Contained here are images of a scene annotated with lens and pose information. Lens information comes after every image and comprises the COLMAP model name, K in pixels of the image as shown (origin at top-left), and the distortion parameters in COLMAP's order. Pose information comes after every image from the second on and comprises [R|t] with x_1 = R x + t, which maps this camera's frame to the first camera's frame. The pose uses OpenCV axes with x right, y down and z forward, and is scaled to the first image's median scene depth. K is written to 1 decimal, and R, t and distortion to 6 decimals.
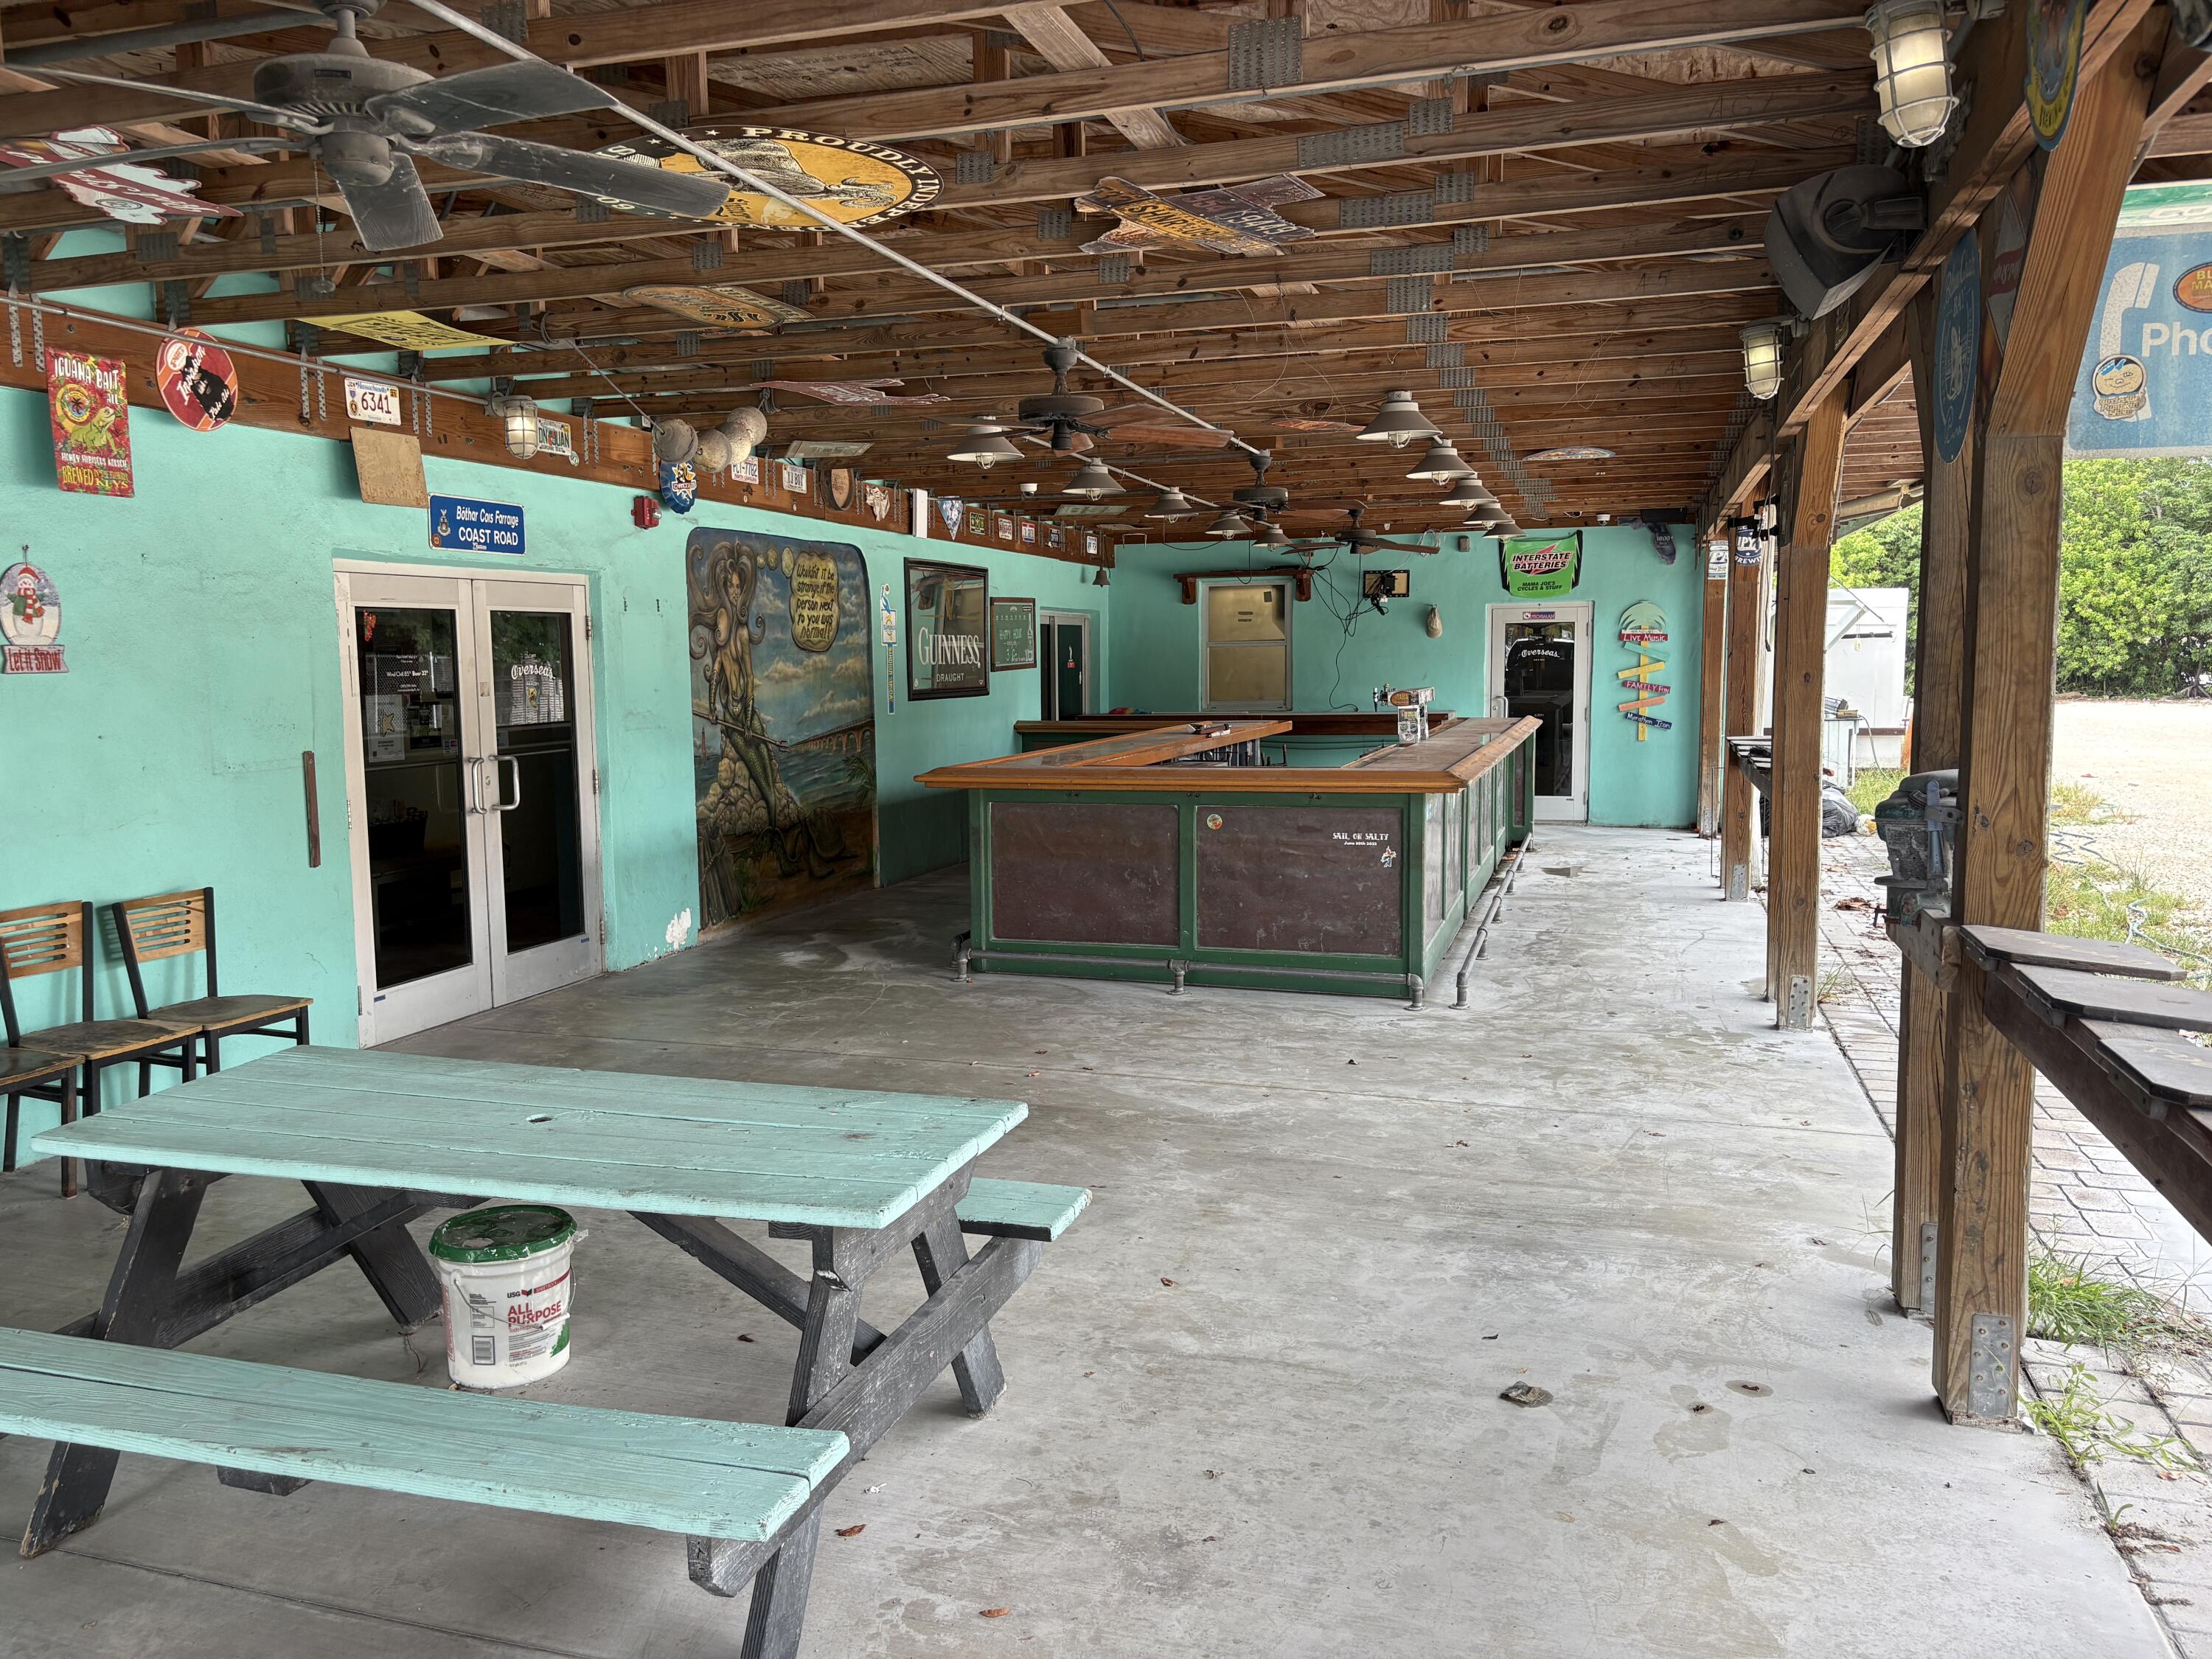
lens RADIAL K [[1685.0, 0, 1106.3], [0, 1685.0, 828.9], [0, 0, 1]] dist [0.013056, -0.001407]
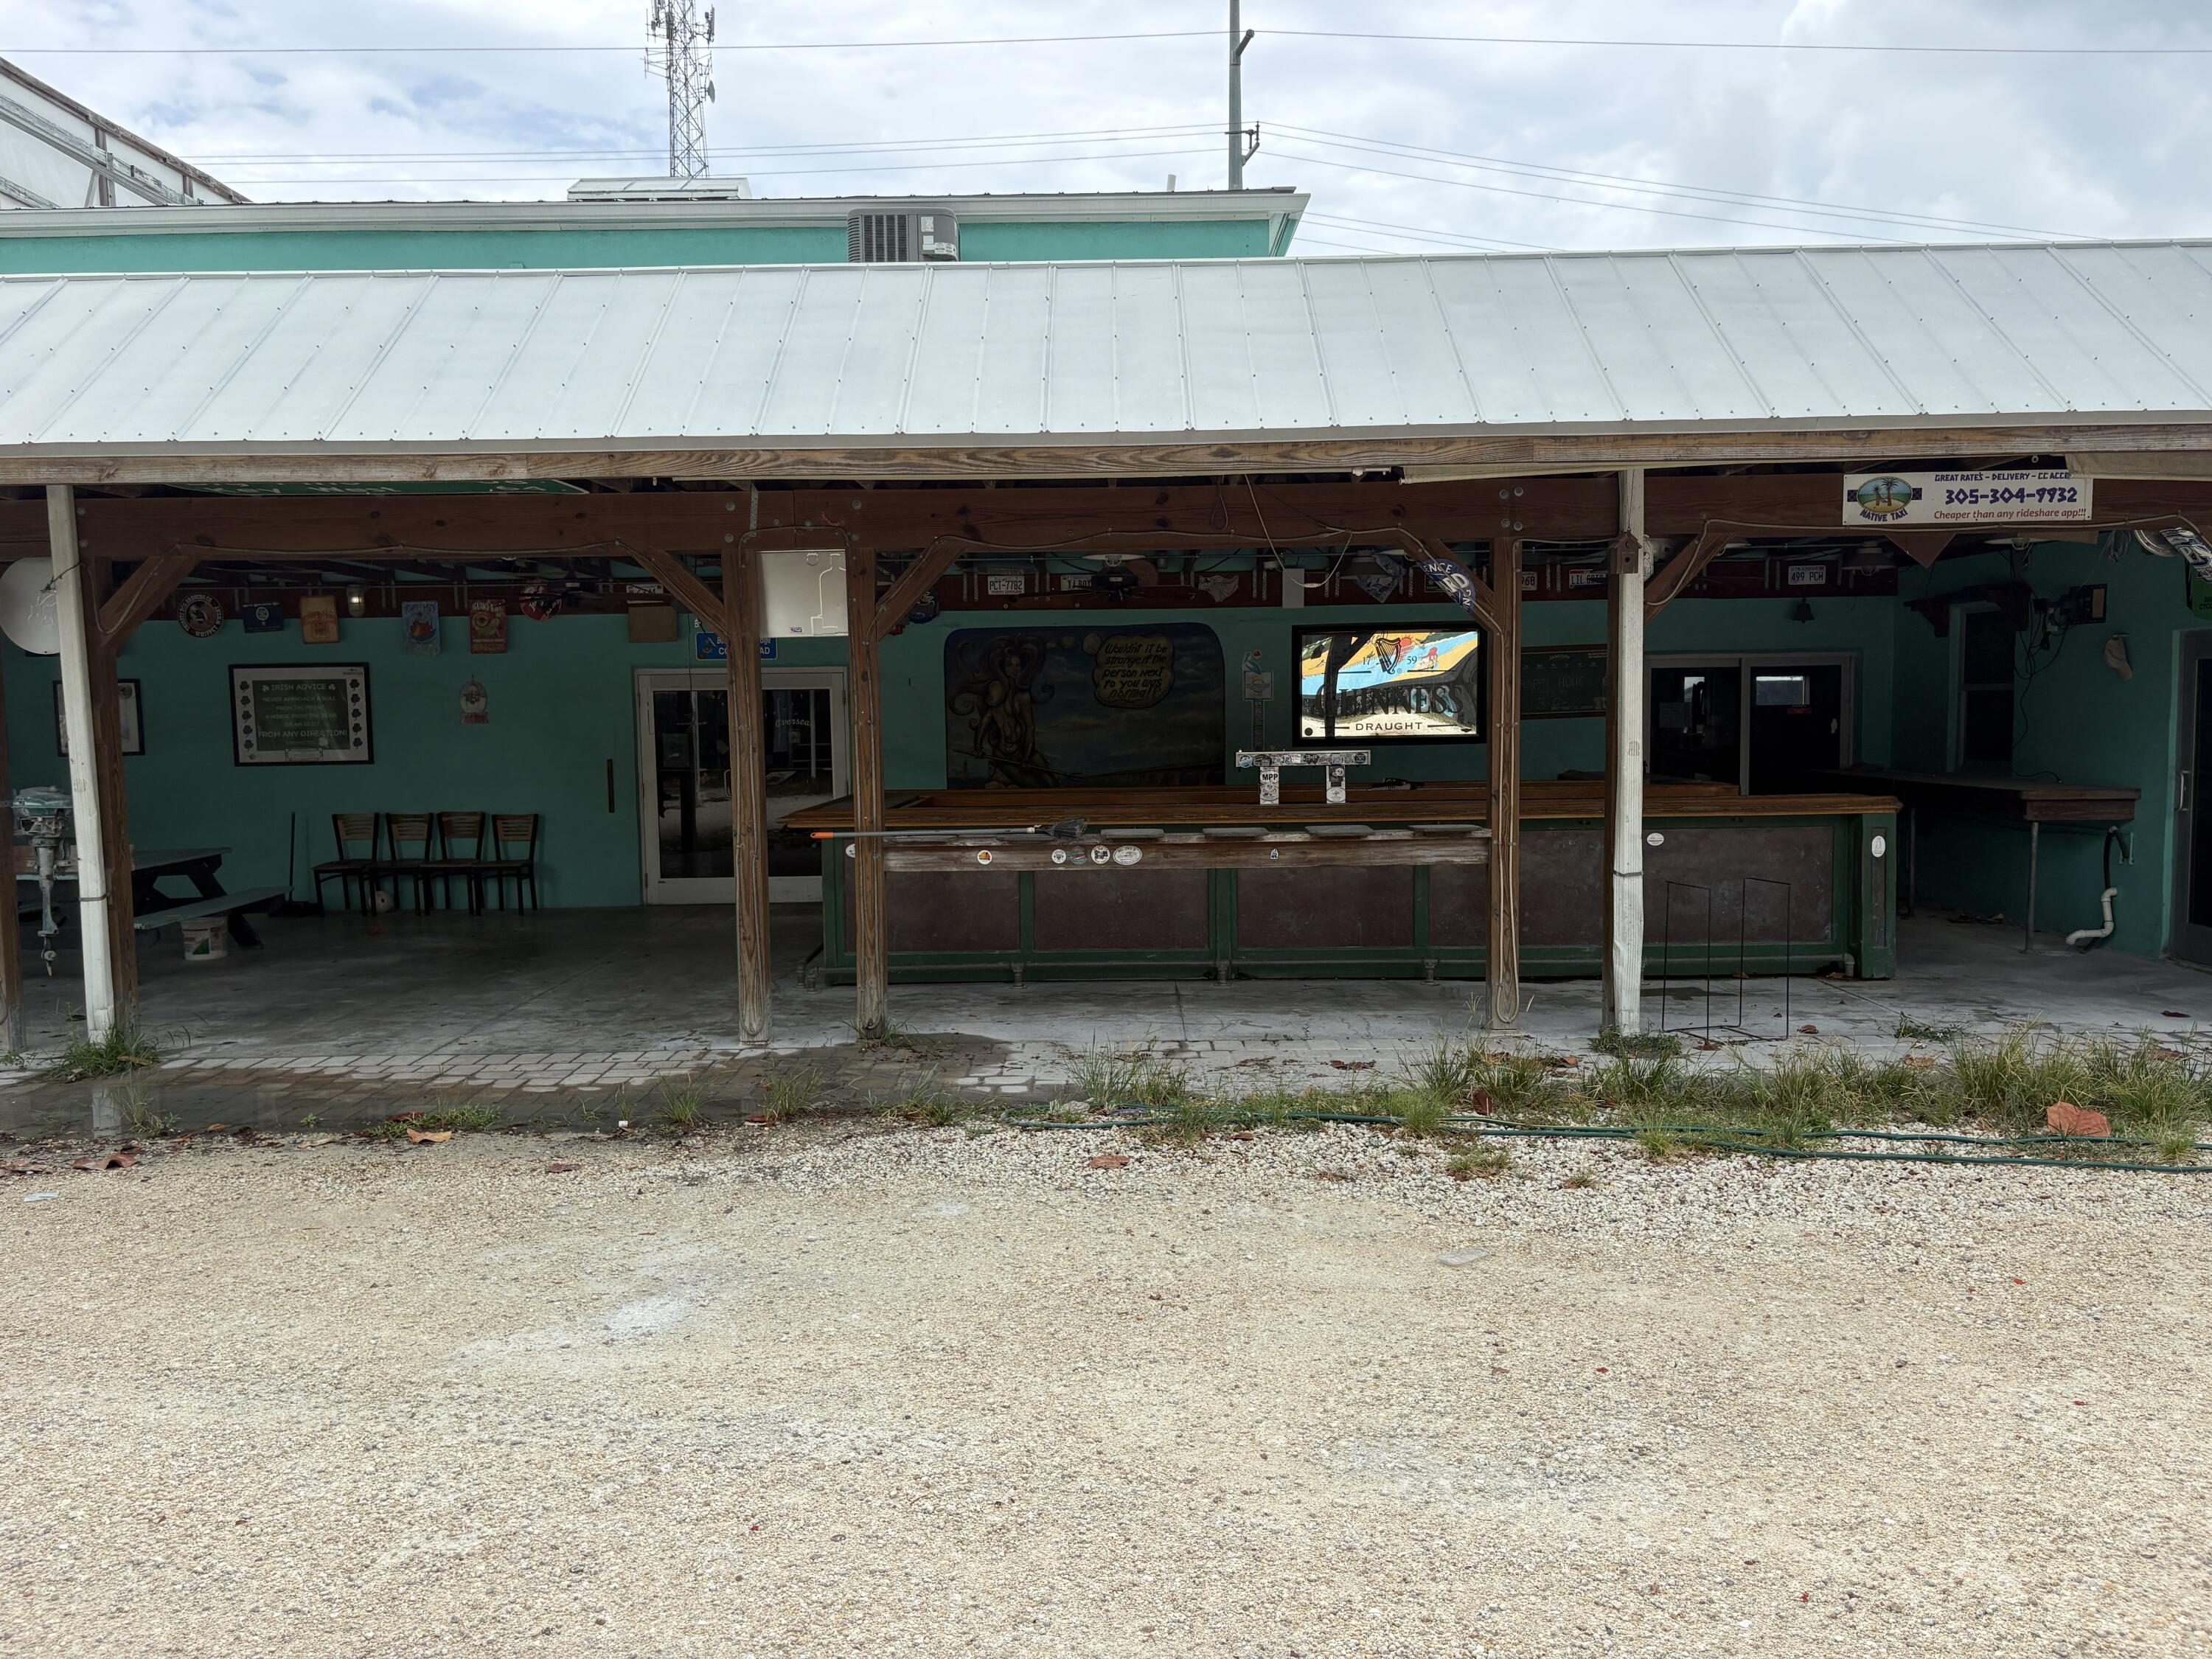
lens RADIAL K [[1685.0, 0, 1106.6], [0, 1685.0, 833.4], [0, 0, 1]] dist [0.013056, -0.001407]
pose [[0.292555, 0.071652, -0.953560, 1.227689], [-0.090013, 0.994825, 0.047136, -0.076013], [0.952003, 0.072043, 0.297491, 0.665377]]
